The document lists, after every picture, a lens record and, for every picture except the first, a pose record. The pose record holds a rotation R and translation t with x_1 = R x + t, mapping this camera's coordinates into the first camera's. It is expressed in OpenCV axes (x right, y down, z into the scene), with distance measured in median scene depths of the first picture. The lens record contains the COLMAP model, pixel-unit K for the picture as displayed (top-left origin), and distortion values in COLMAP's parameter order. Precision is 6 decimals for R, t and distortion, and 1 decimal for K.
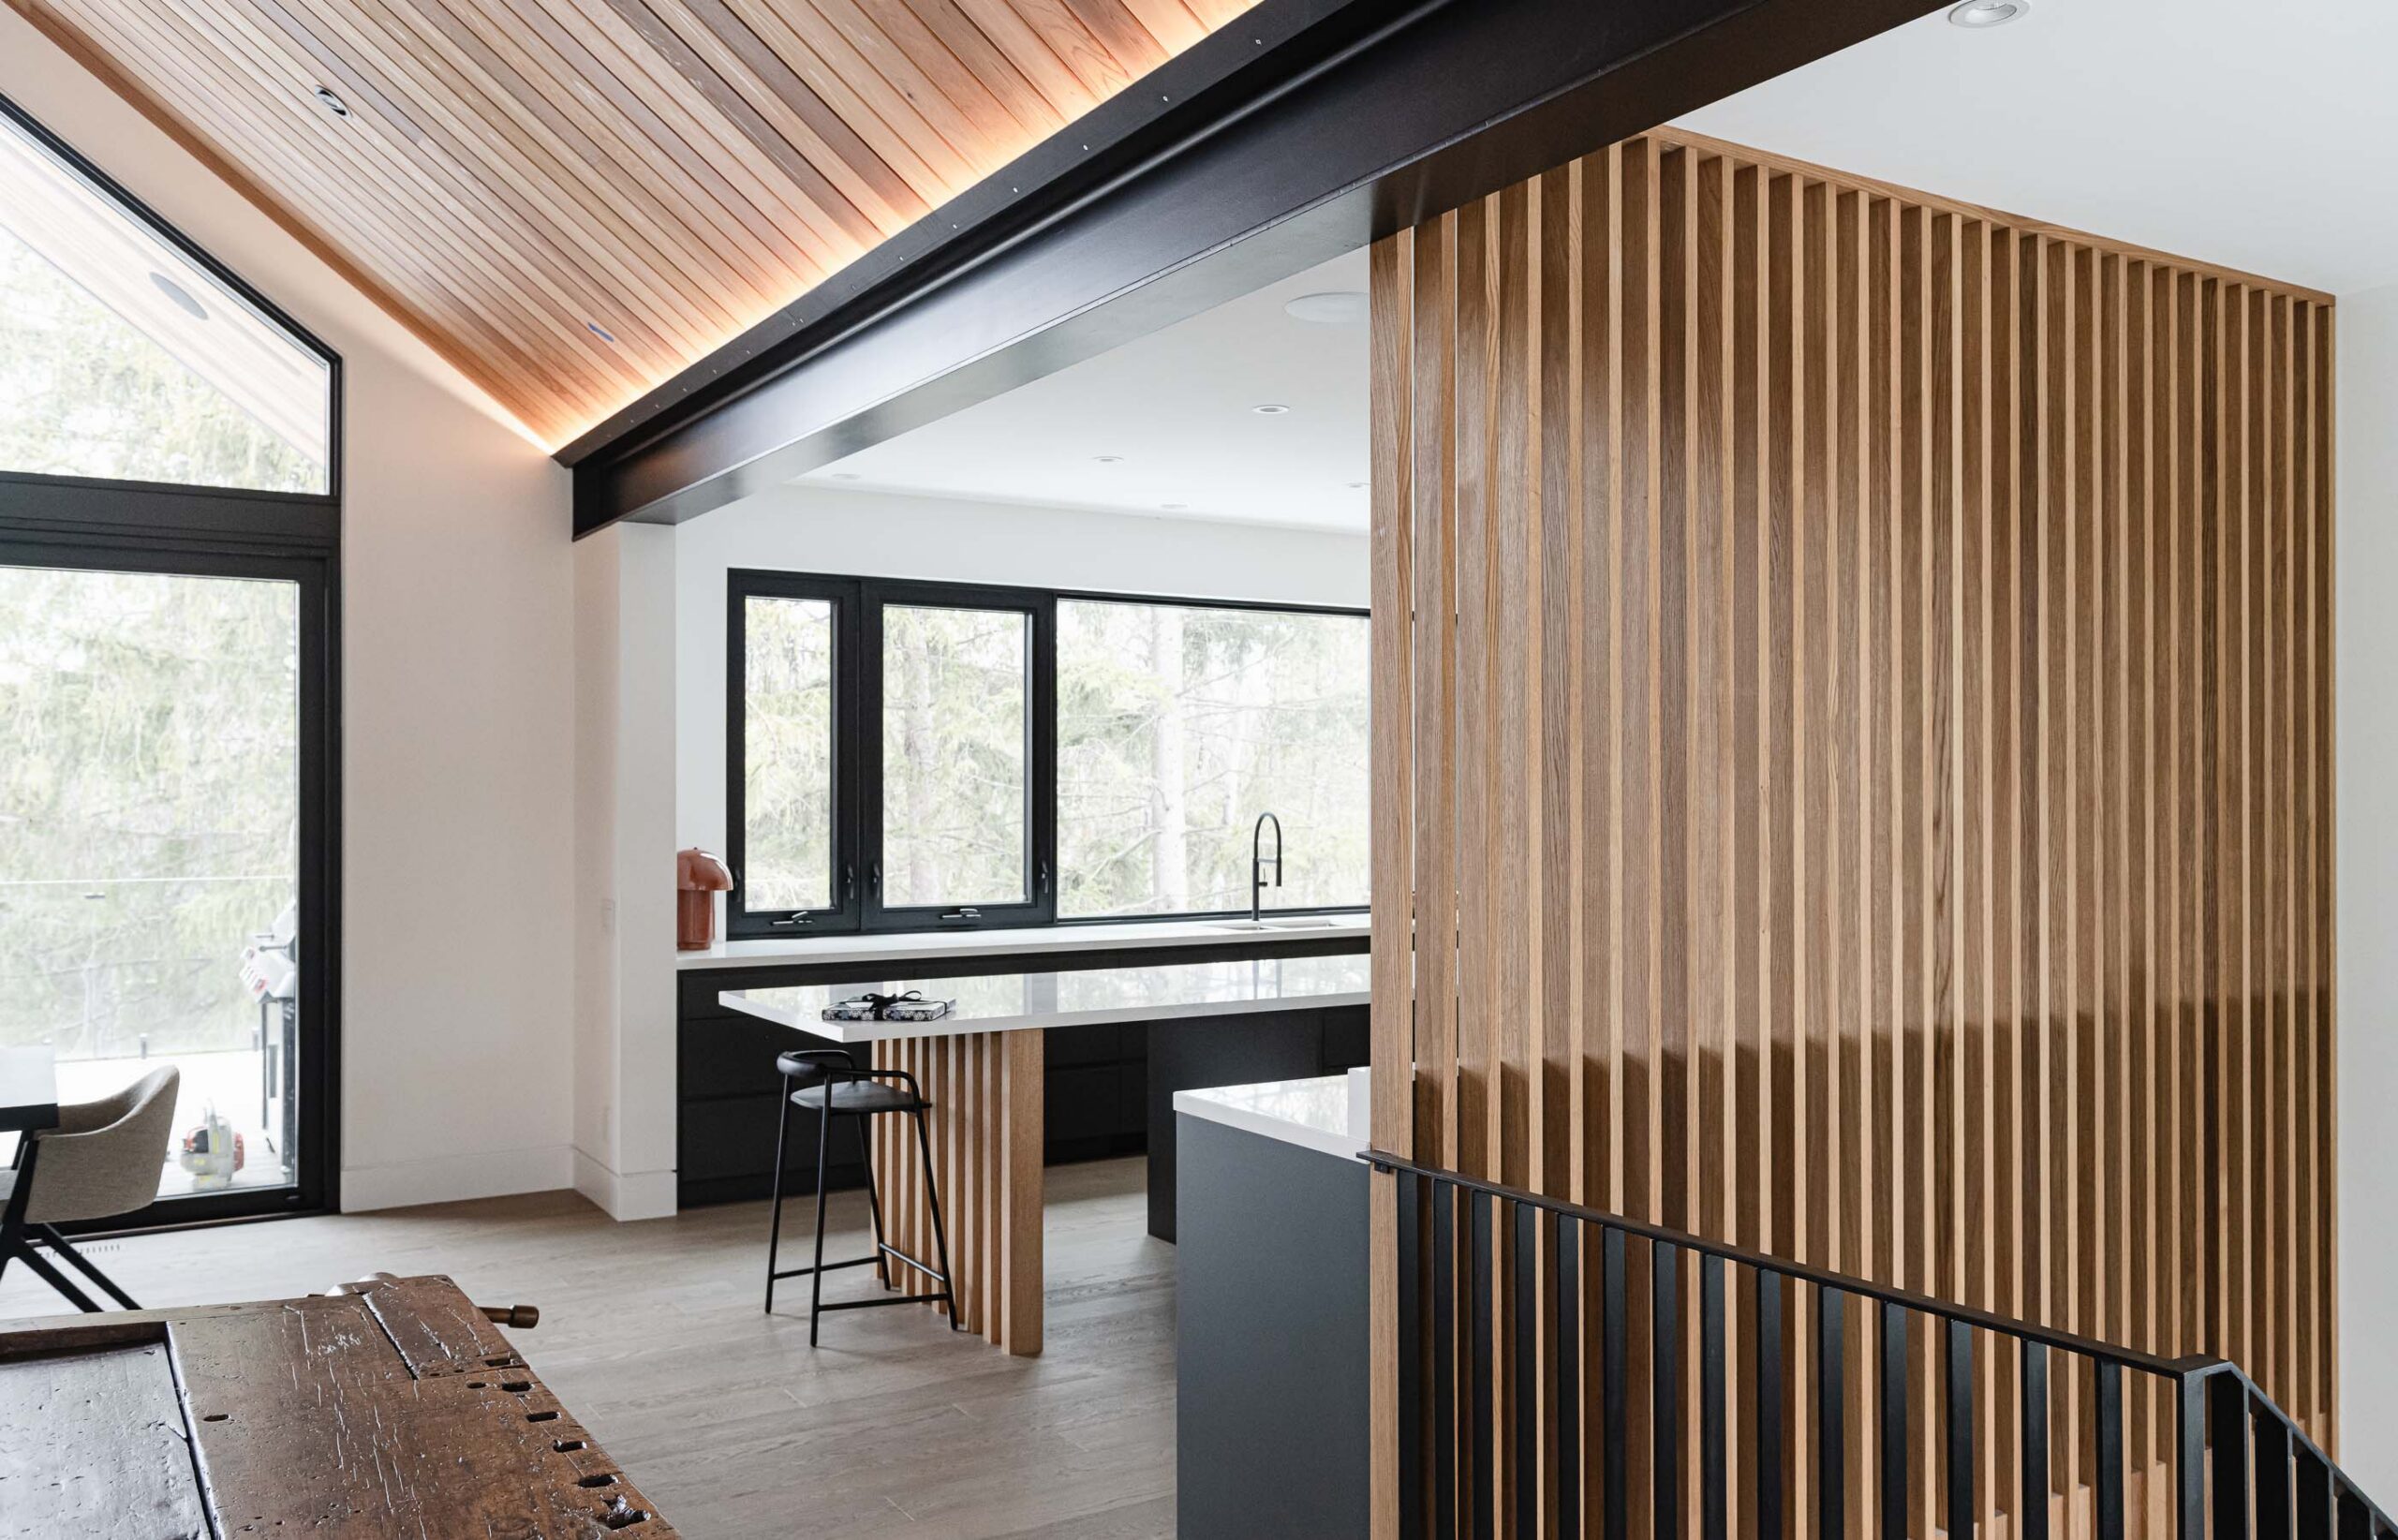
lens RADIAL K [[1837.3, 0, 1207.5], [0, 1837.3, 789.6], [0, 0, 1]] dist [0.000371, 0.002294]
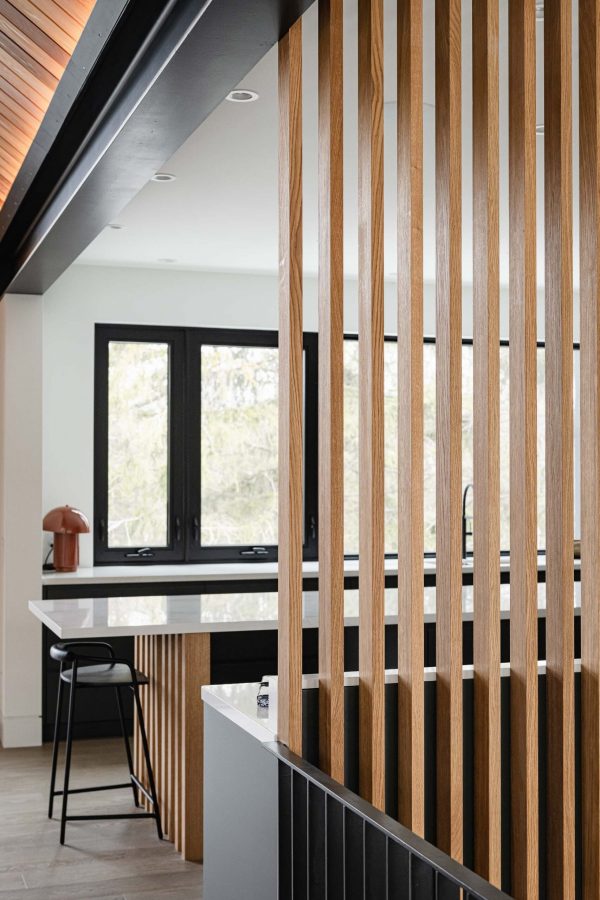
lens RADIAL K [[1186.5, 0, 299.5], [0, 1186.5, 448.3], [0, 0, 1]] dist [-0.004980, 0.000000]
pose [[0.975292, -0.002132, -0.220910, 0.144931], [-0.001620, 0.999858, -0.016800, 0.000307], [0.220914, 0.016743, 0.975150, 0.085383]]
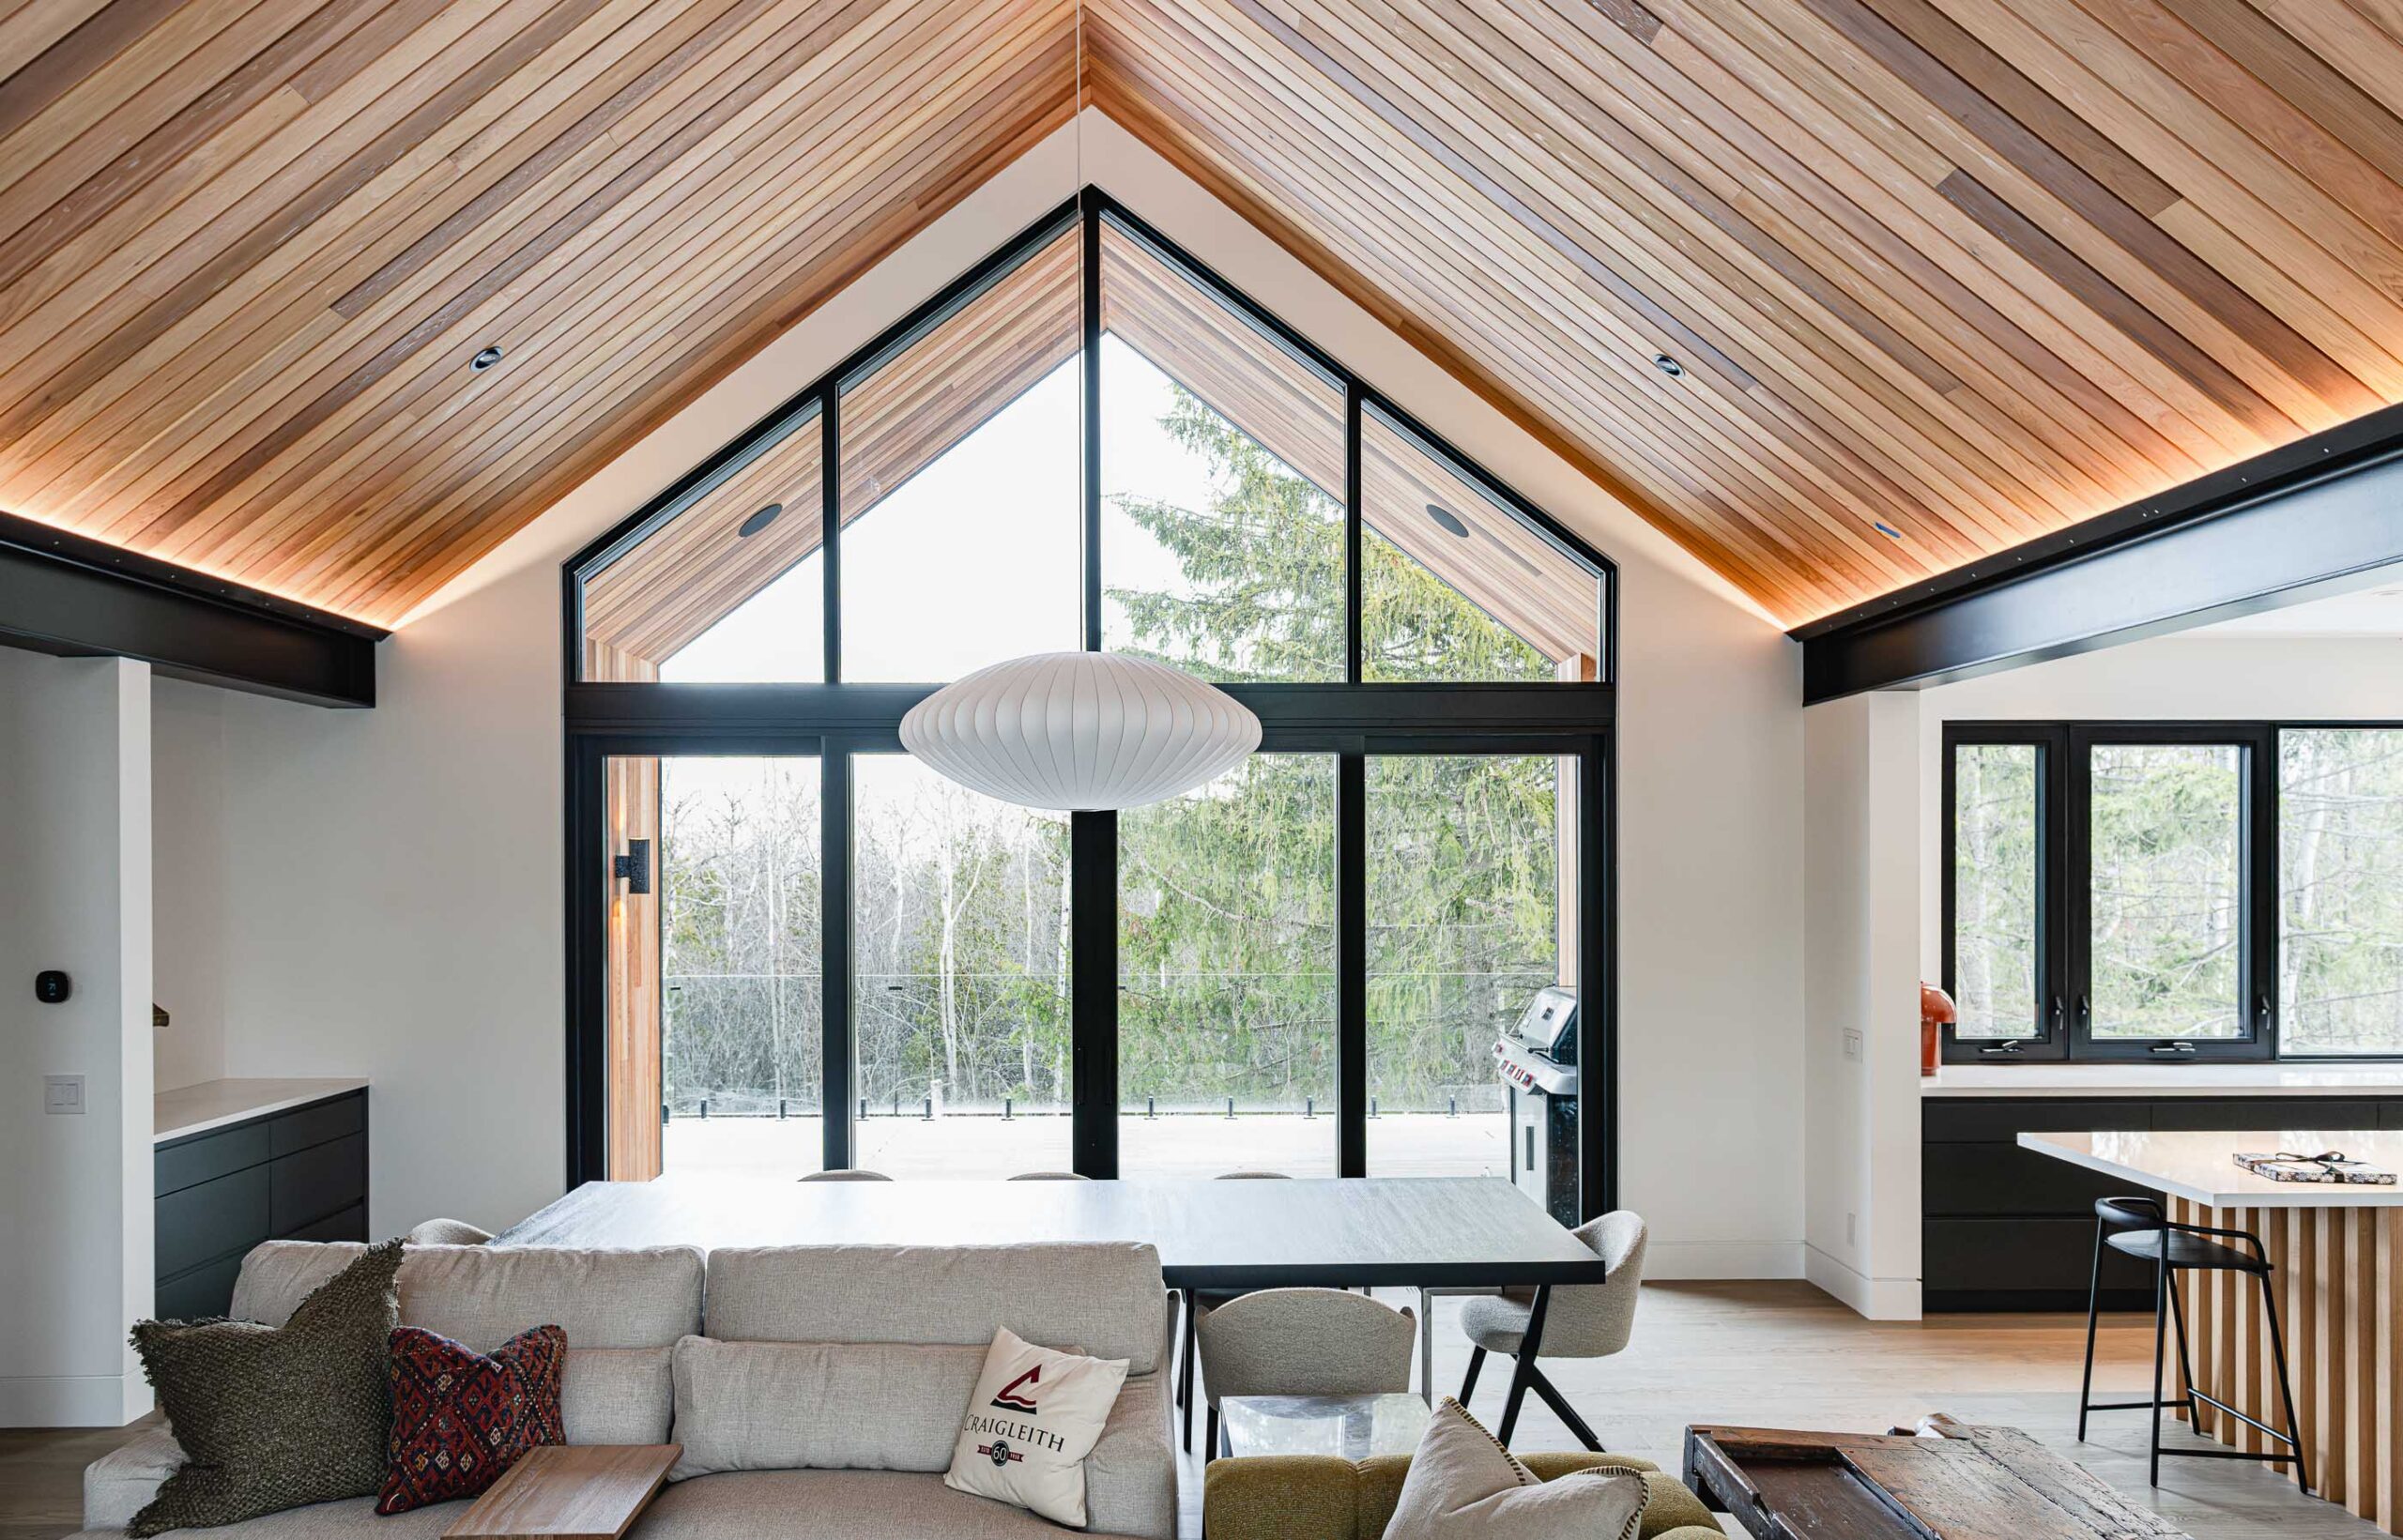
lens RADIAL K [[1663.4, 0, 1255.4], [0, 1663.4, 882.7], [0, 0, 1]] dist [0.009575, 0.003006]
pose [[0.862799, -0.002489, -0.505541, -0.133575], [0.004196, 0.999989, 0.002237, -0.034330], [0.505530, -0.004051, 0.862799, -0.059024]]
